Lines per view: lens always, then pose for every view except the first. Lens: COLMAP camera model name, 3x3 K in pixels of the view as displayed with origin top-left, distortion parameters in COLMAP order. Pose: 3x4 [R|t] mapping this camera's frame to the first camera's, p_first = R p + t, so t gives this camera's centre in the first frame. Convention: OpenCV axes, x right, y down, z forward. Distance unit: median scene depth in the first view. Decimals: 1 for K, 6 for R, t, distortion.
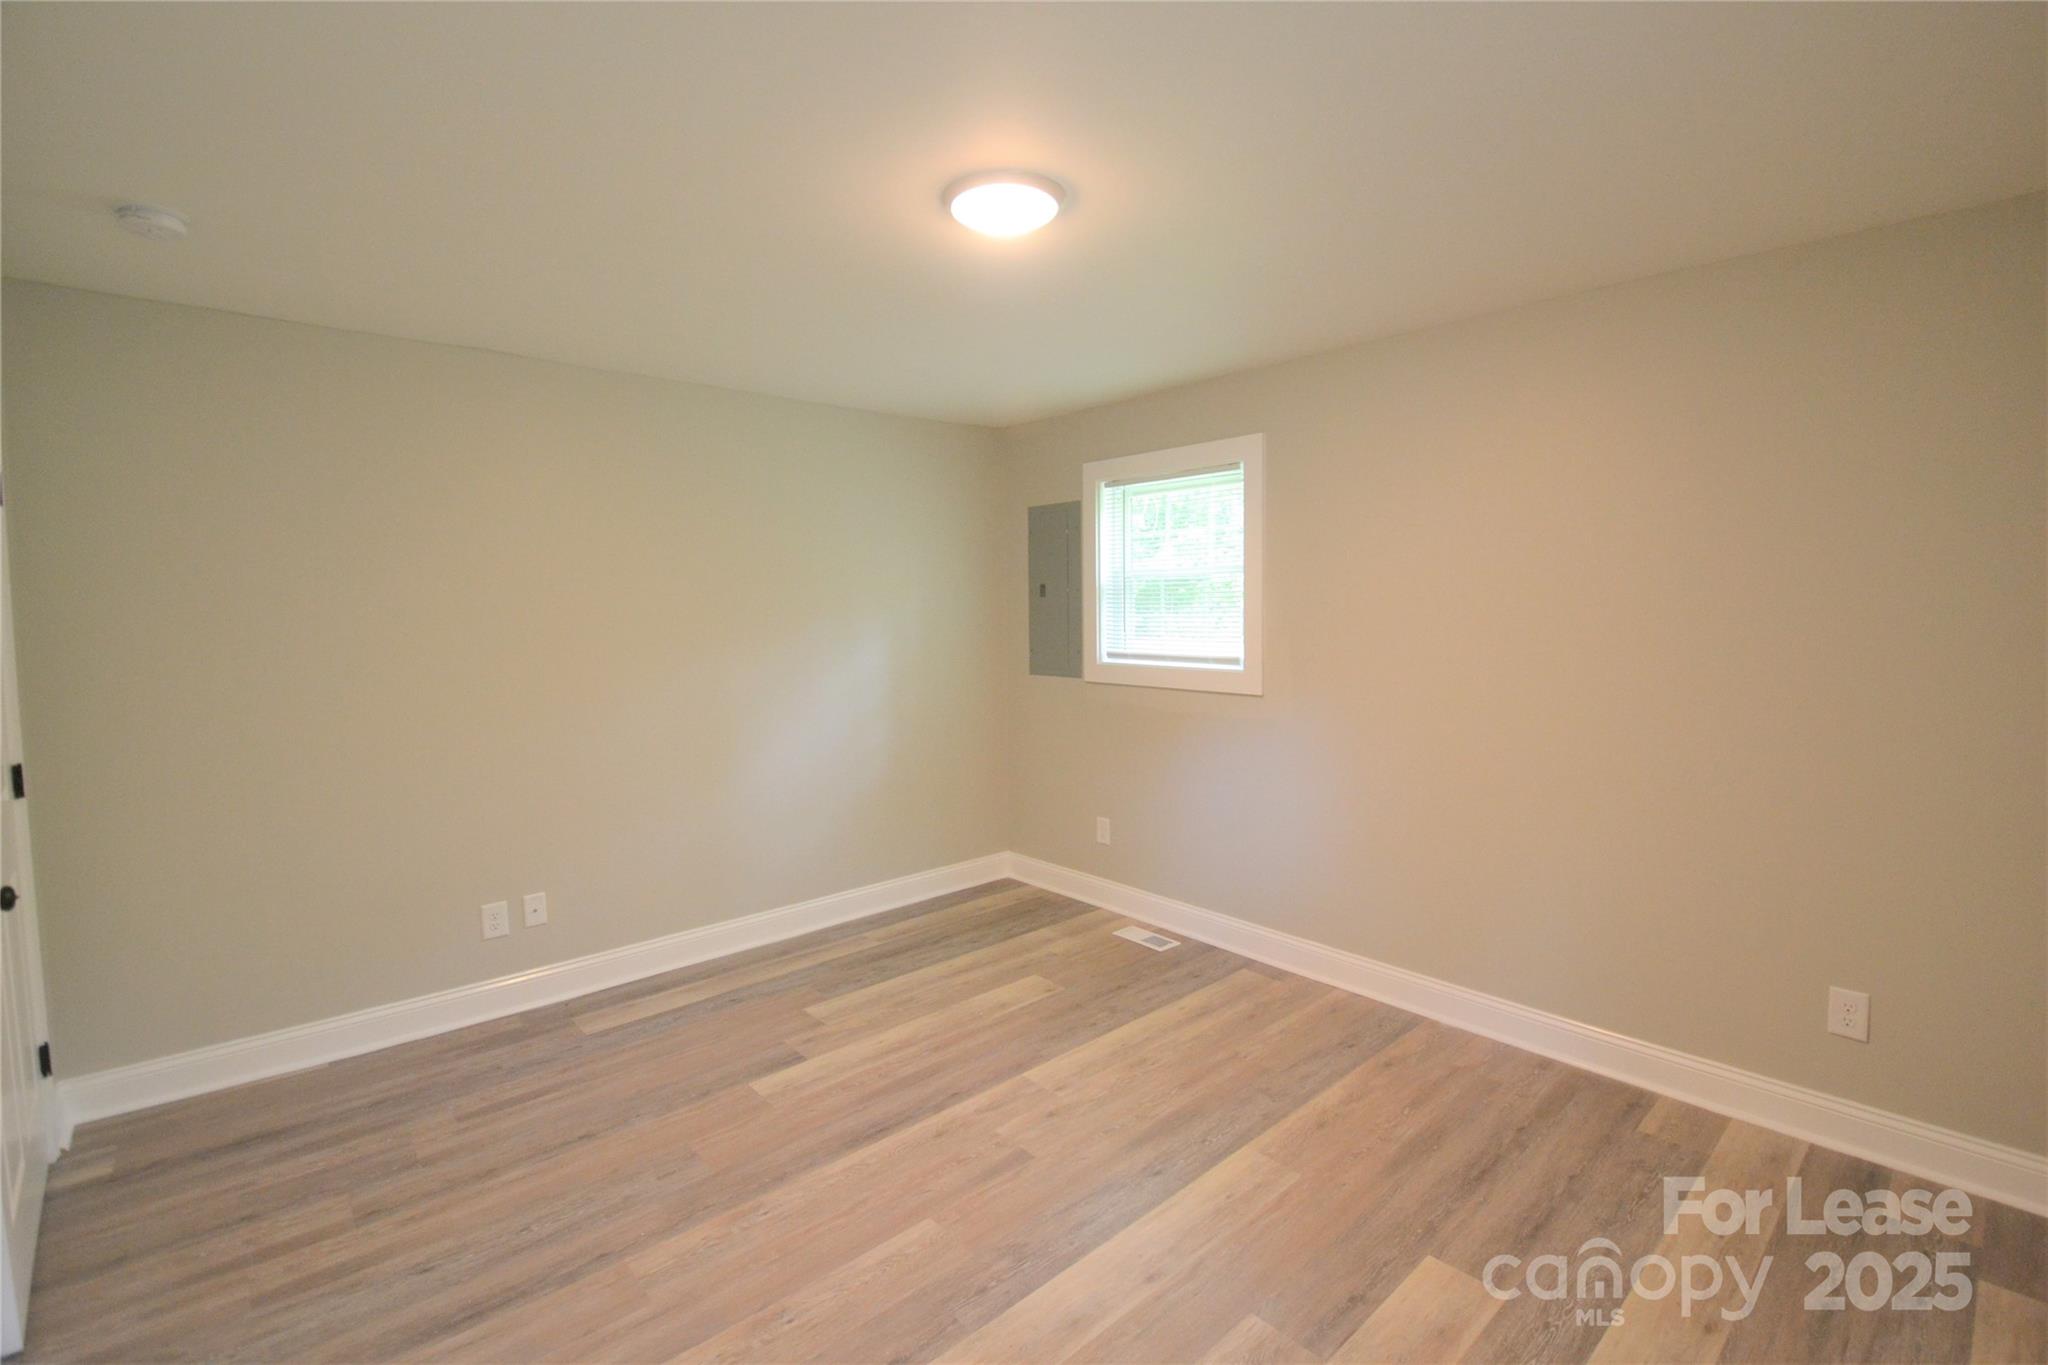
lens RADIAL K [[910.9, 0, 1034.0], [0, 910.9, 663.9], [0, 0, 1]] dist [0.015571, -0.021335]
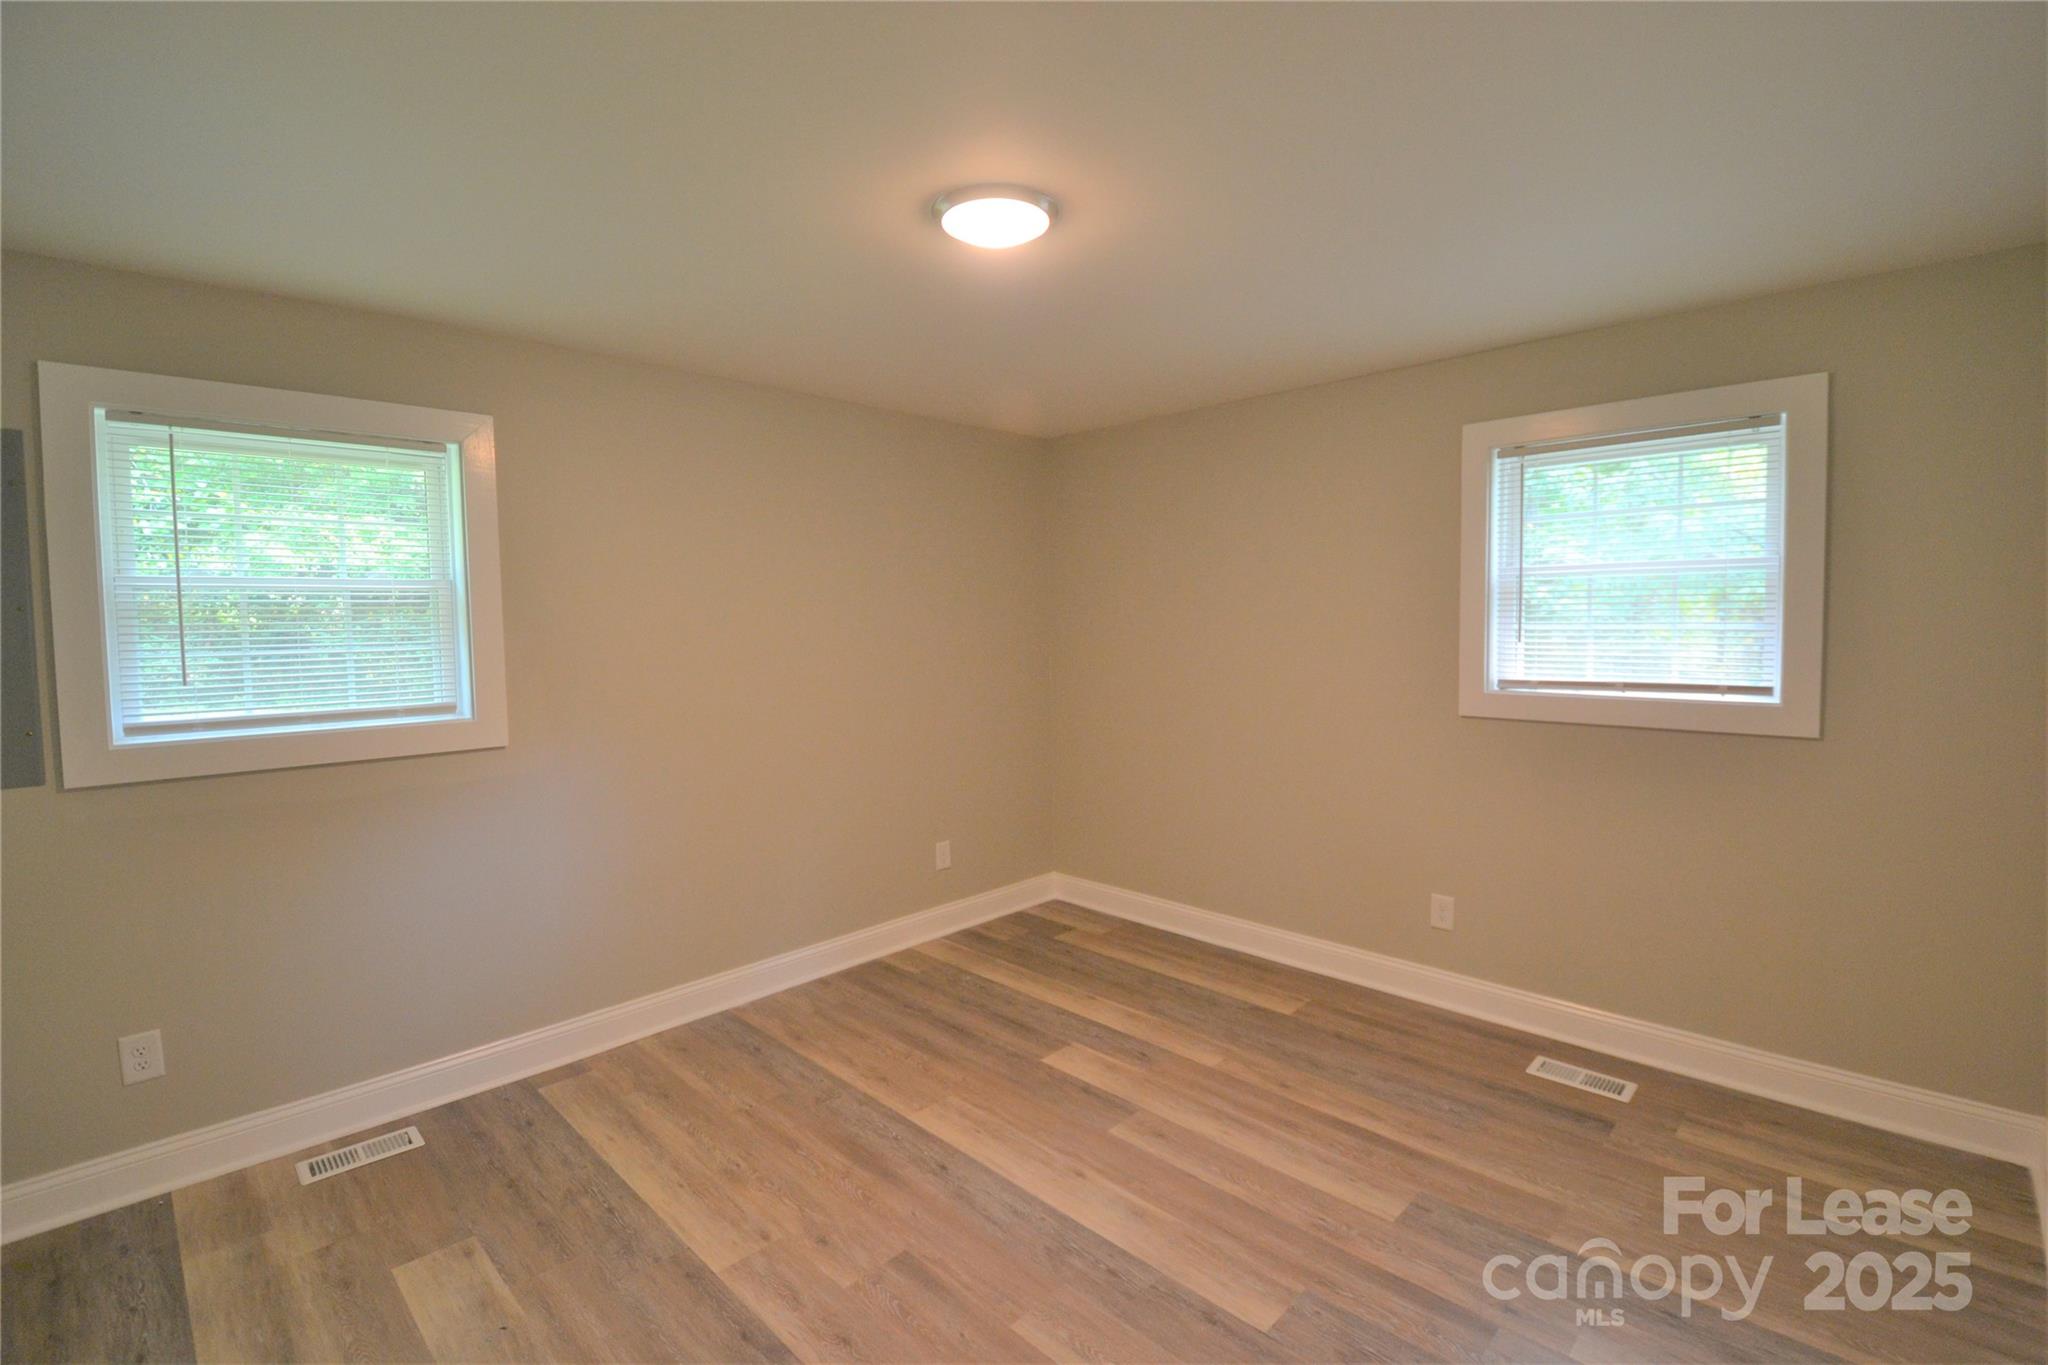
lens RADIAL K [[910.9, 0, 1032.4], [0, 910.9, 671.3], [0, 0, 1]] dist [0.015571, -0.021335]
pose [[-0.063689, -0.050124, 0.996710, -0.762313], [0.079011, 0.995350, 0.055105, -0.051041], [-0.994837, 0.082261, -0.059432, 0.781772]]
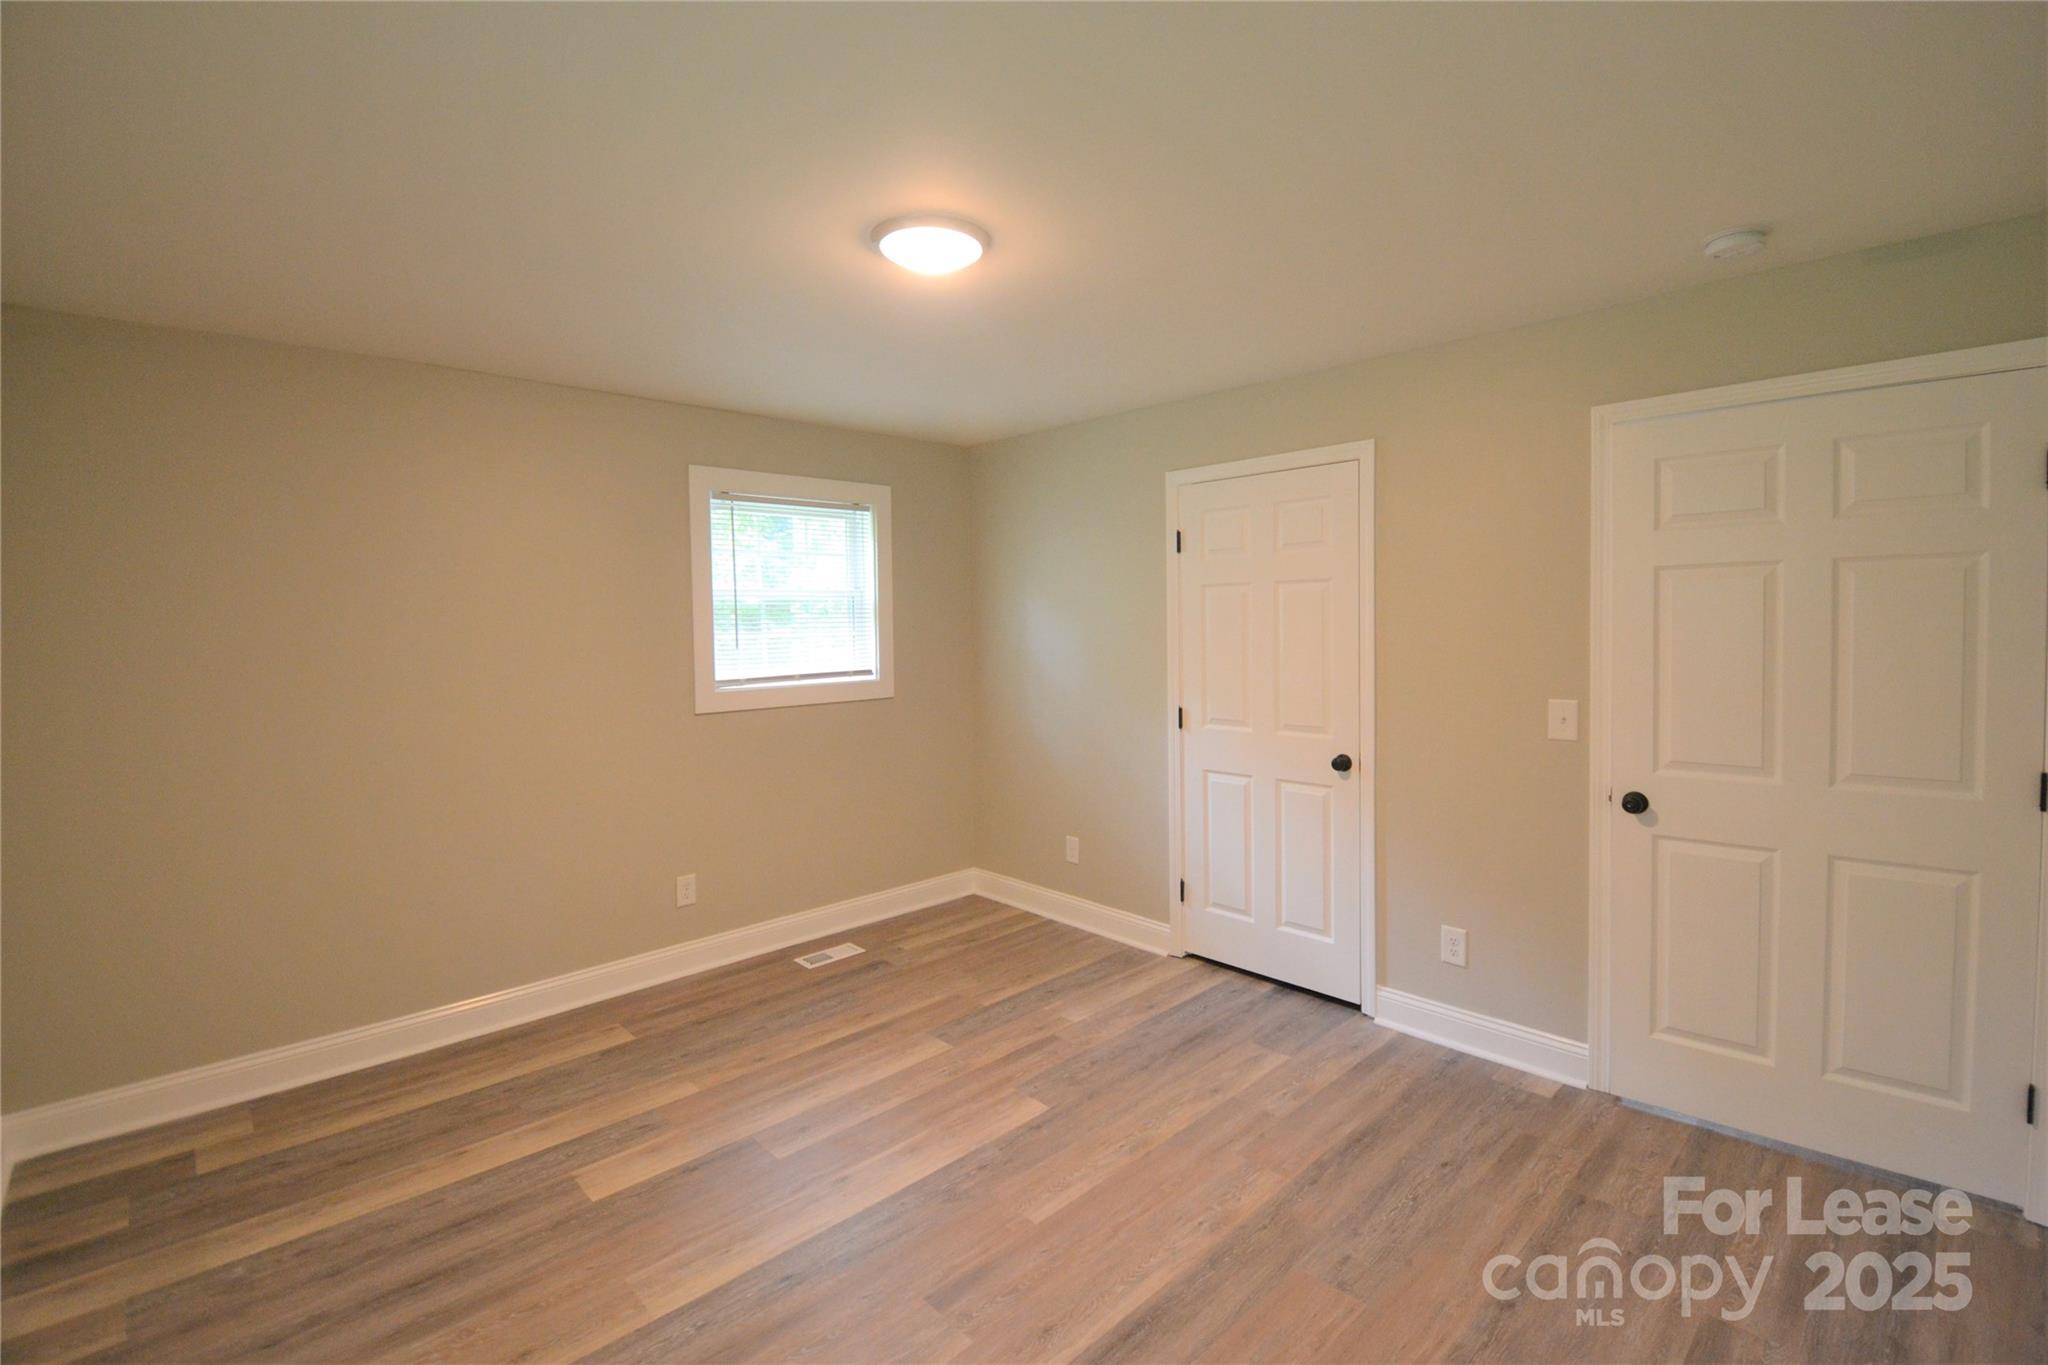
lens RADIAL K [[910.9, 0, 1035.6], [0, 910.9, 666.4], [0, 0, 1]] dist [0.015571, -0.021335]
pose [[-0.999130, 0.027883, -0.031006, -0.079477], [0.024128, 0.993016, 0.115490, -0.103209], [0.034010, 0.114642, -0.992825, 1.550184]]
